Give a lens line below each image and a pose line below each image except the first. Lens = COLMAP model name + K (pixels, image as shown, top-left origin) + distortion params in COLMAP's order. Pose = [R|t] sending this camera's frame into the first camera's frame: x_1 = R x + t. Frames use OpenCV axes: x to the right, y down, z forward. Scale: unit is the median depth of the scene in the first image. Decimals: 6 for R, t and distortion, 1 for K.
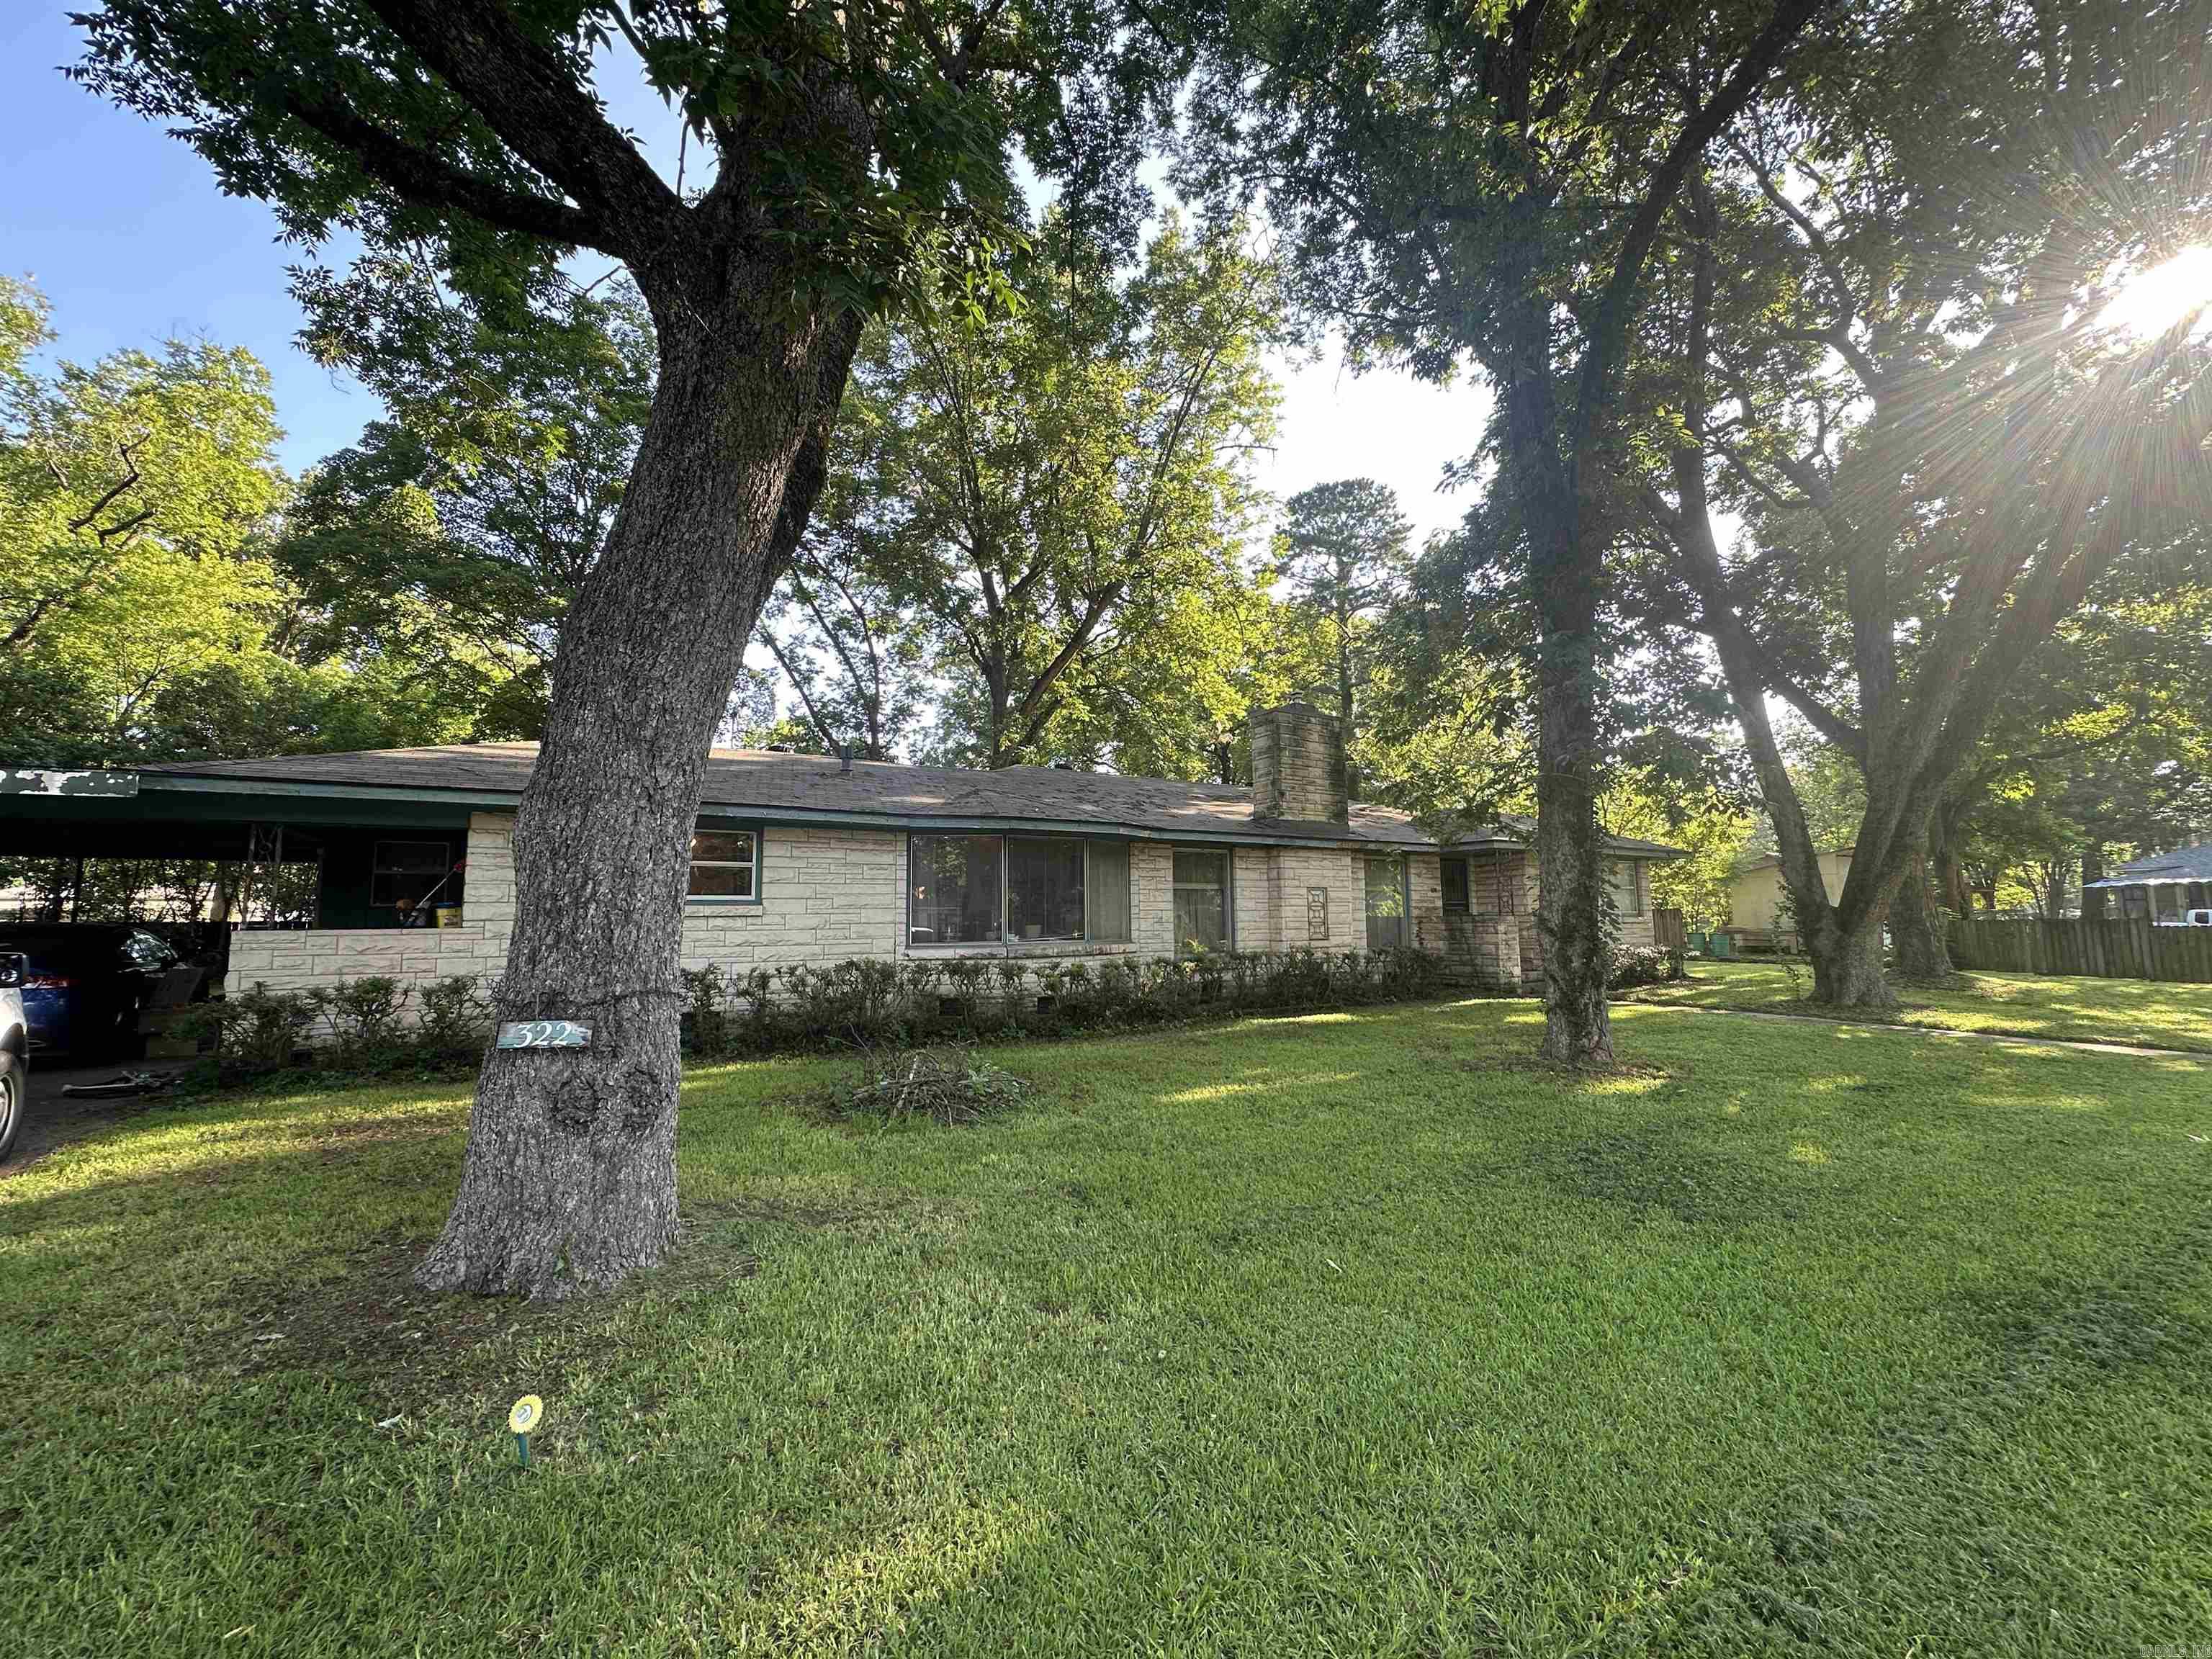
lens RADIAL K [[893.4, 0, 1106.0], [0, 893.4, 829.5], [0, 0, 1]] dist [-0.001911, -0.000099]
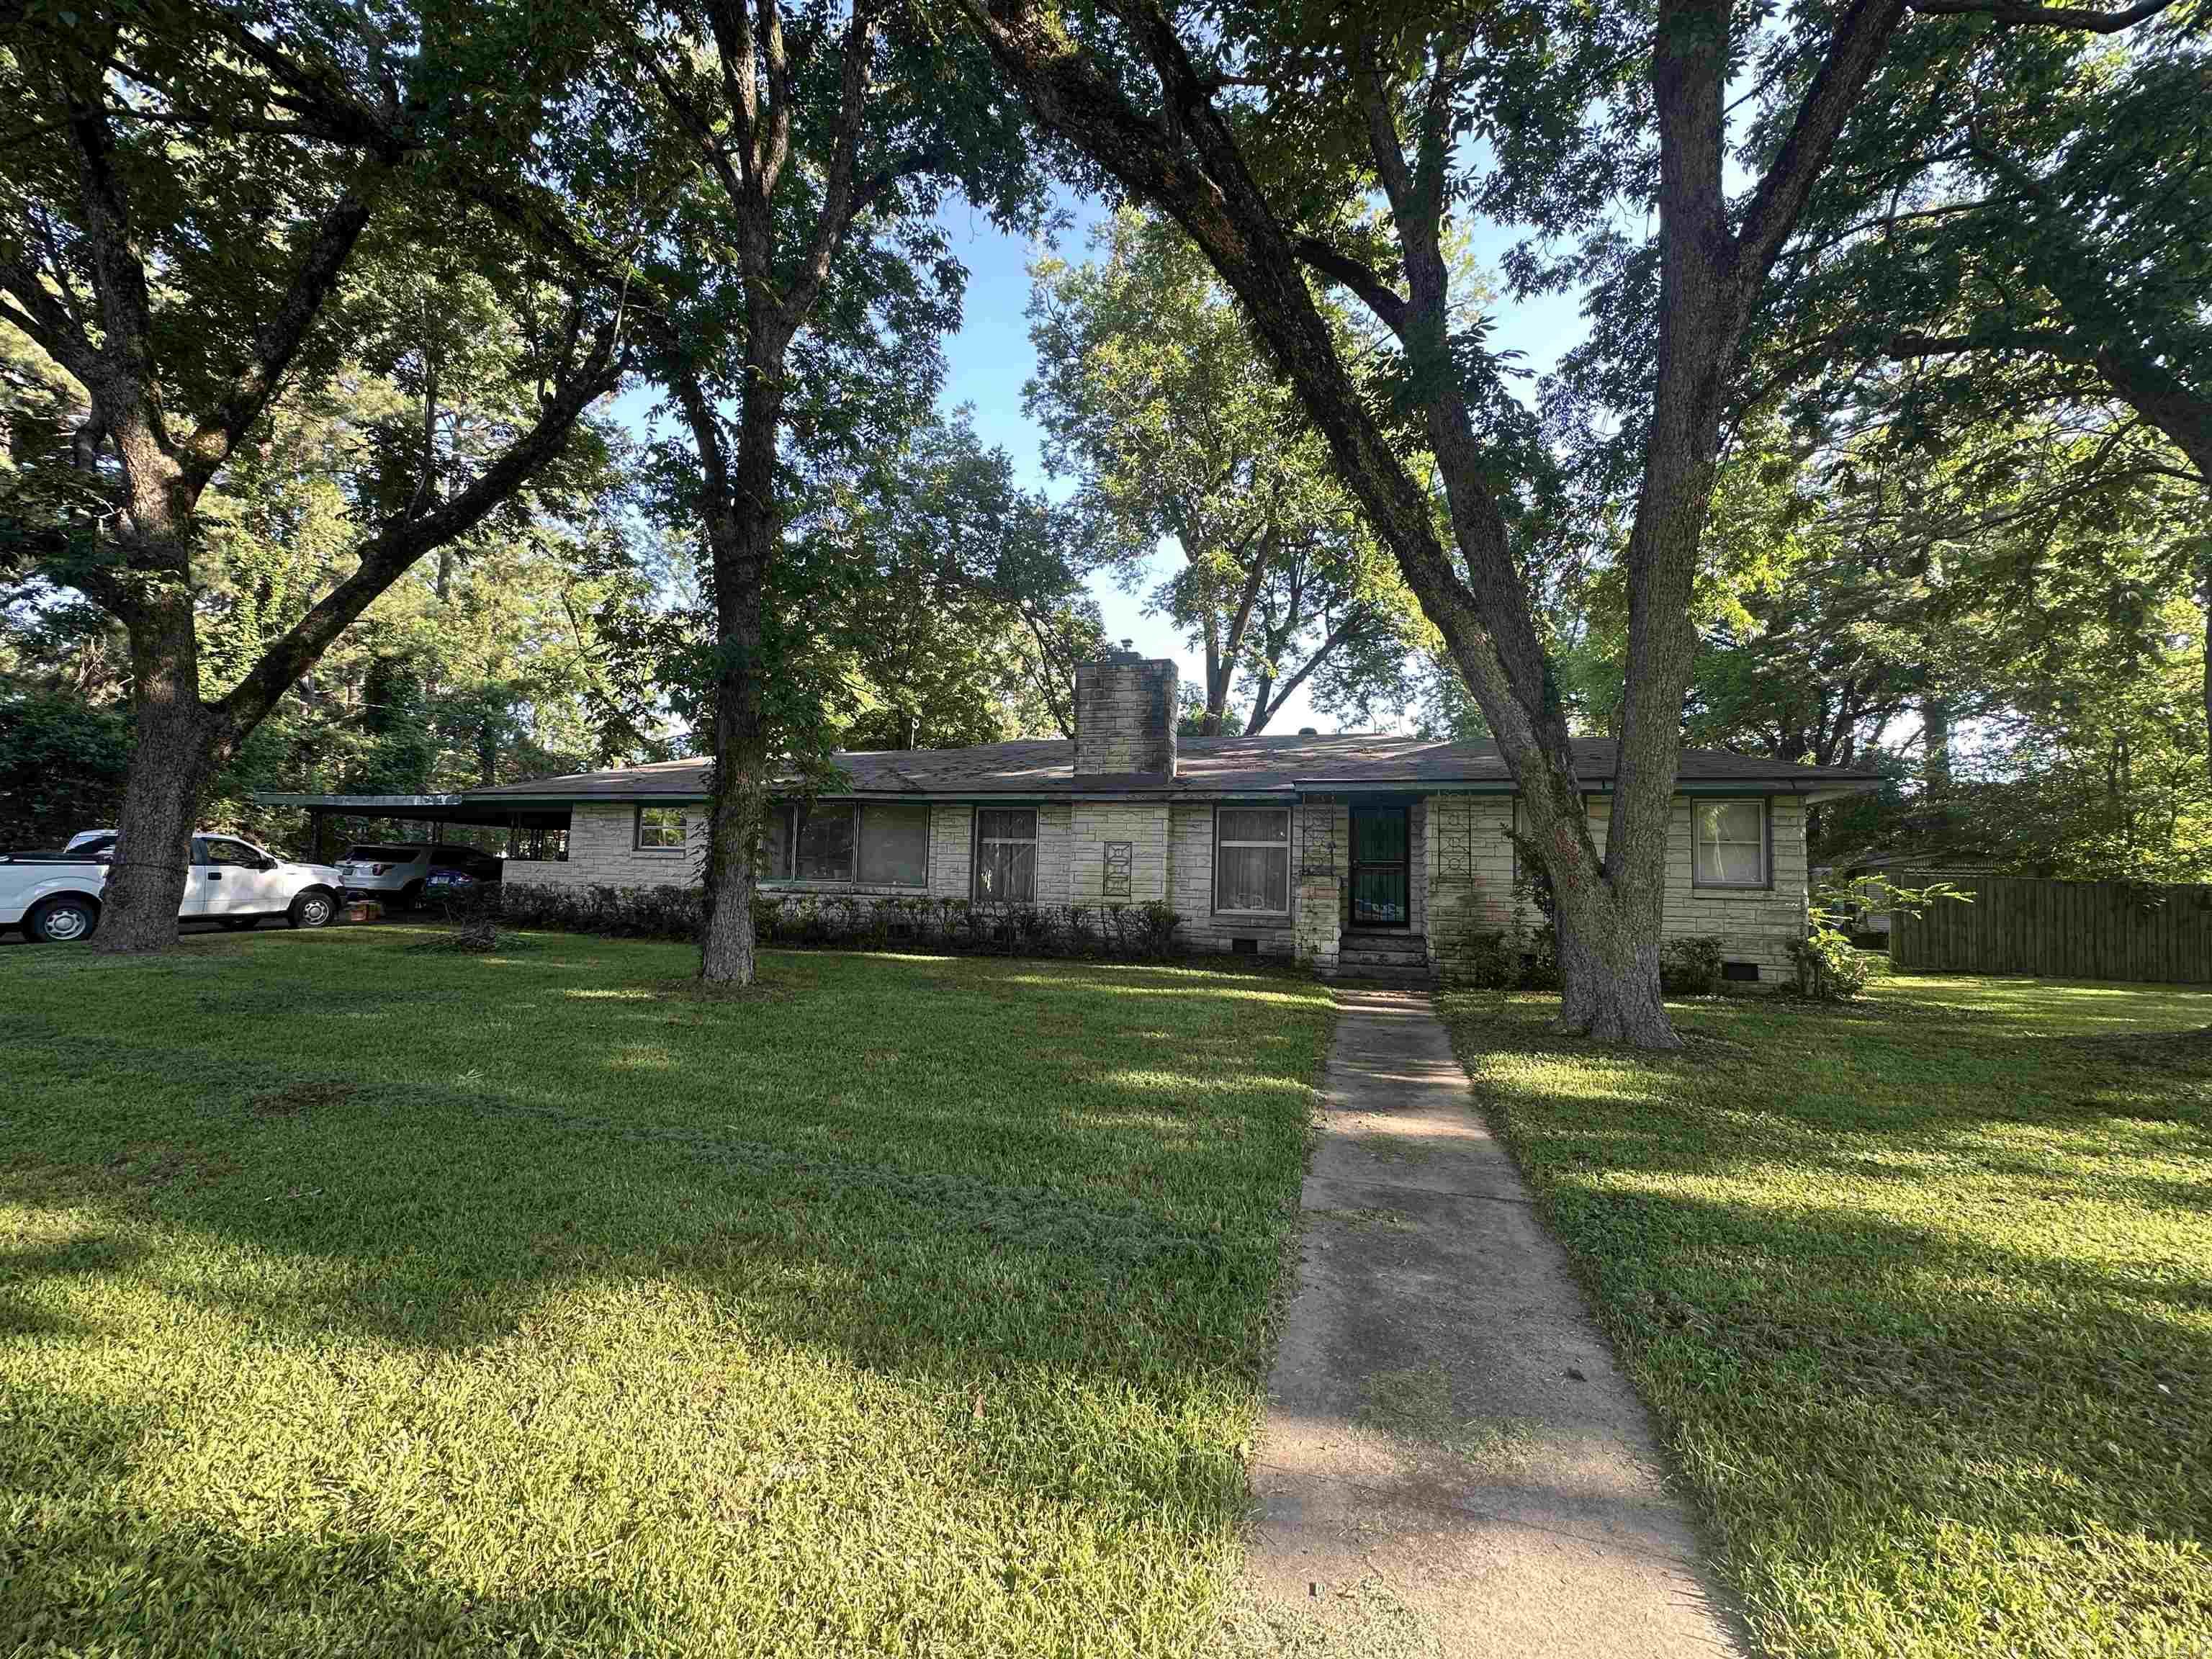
lens RADIAL K [[893.4, 0, 1106.0], [0, 893.4, 829.5], [0, 0, 1]] dist [-0.001911, -0.000099]
pose [[0.648503, -0.015885, -0.761046, 1.059061], [0.043077, 0.998946, 0.015856, 0.039252], [0.759992, -0.043066, 0.648504, 0.393002]]
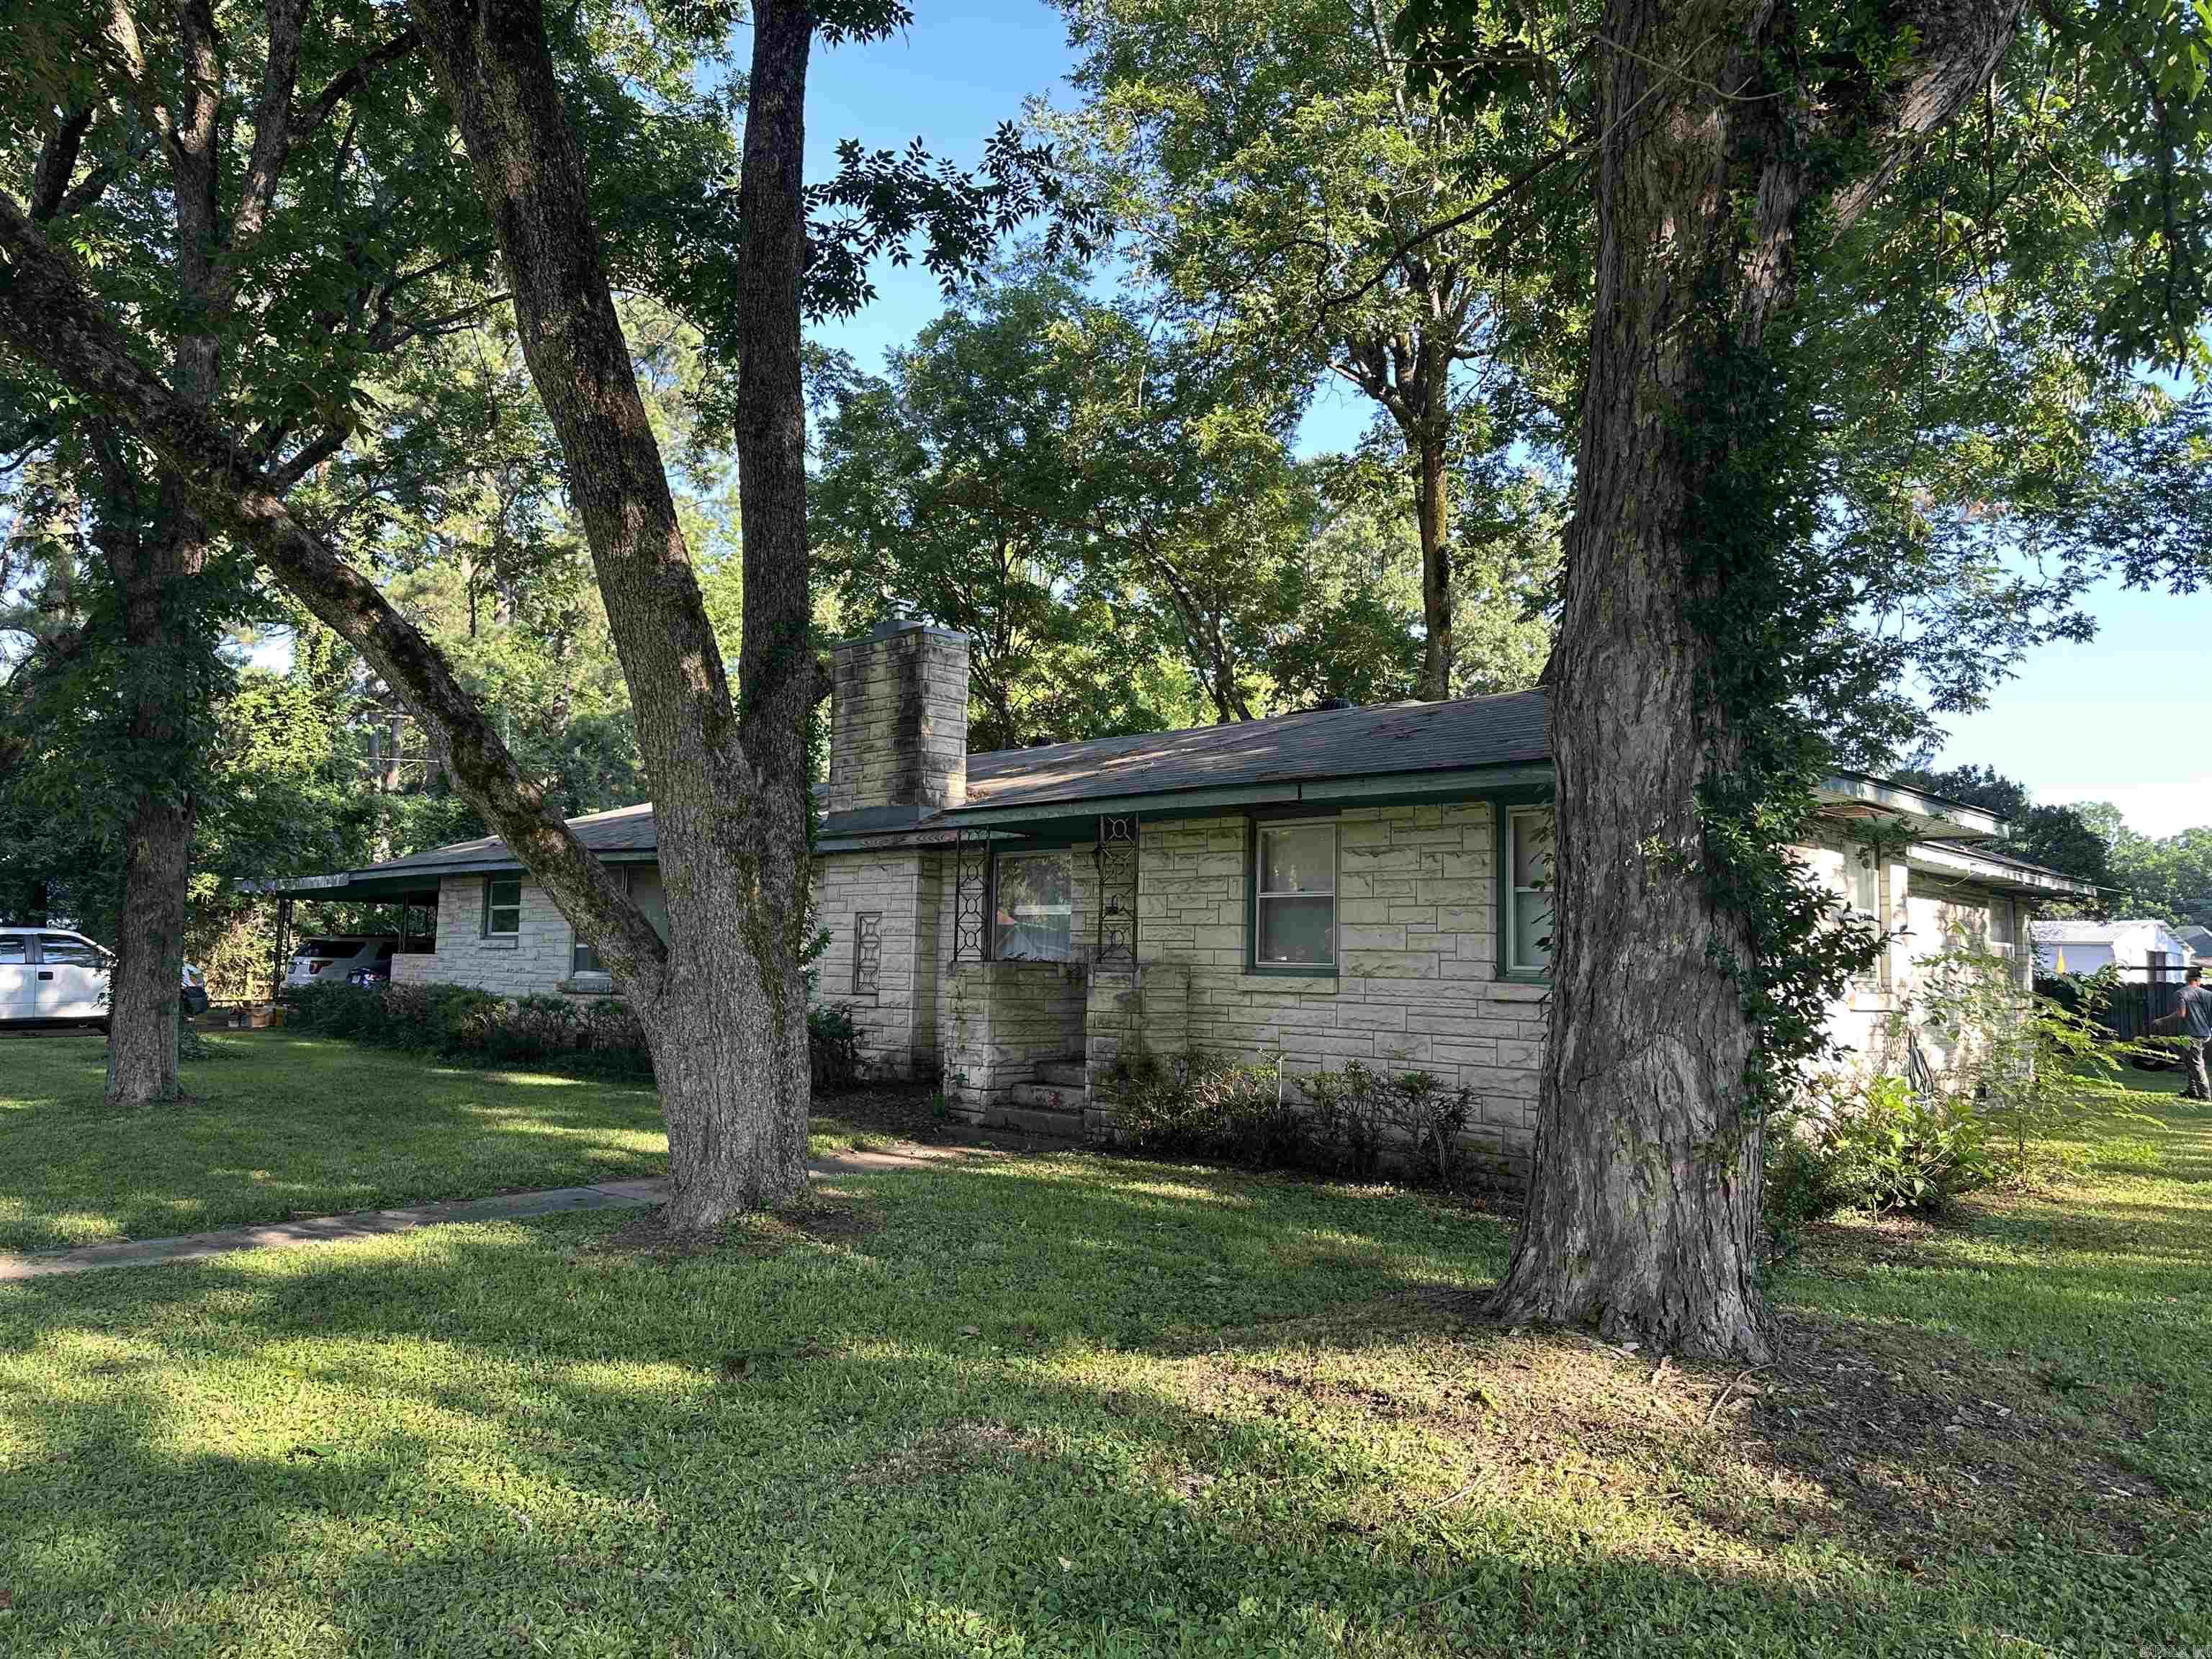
lens RADIAL K [[1557.9, 0, 1106.0], [0, 1557.9, 829.5], [0, 0, 1]] dist [0.055711, -0.067195]
pose [[0.219017, -0.065828, -0.973498, 1.488848], [0.078582, 0.995671, -0.049648, 0.081578], [0.972552, -0.065626, 0.223242, 1.003393]]
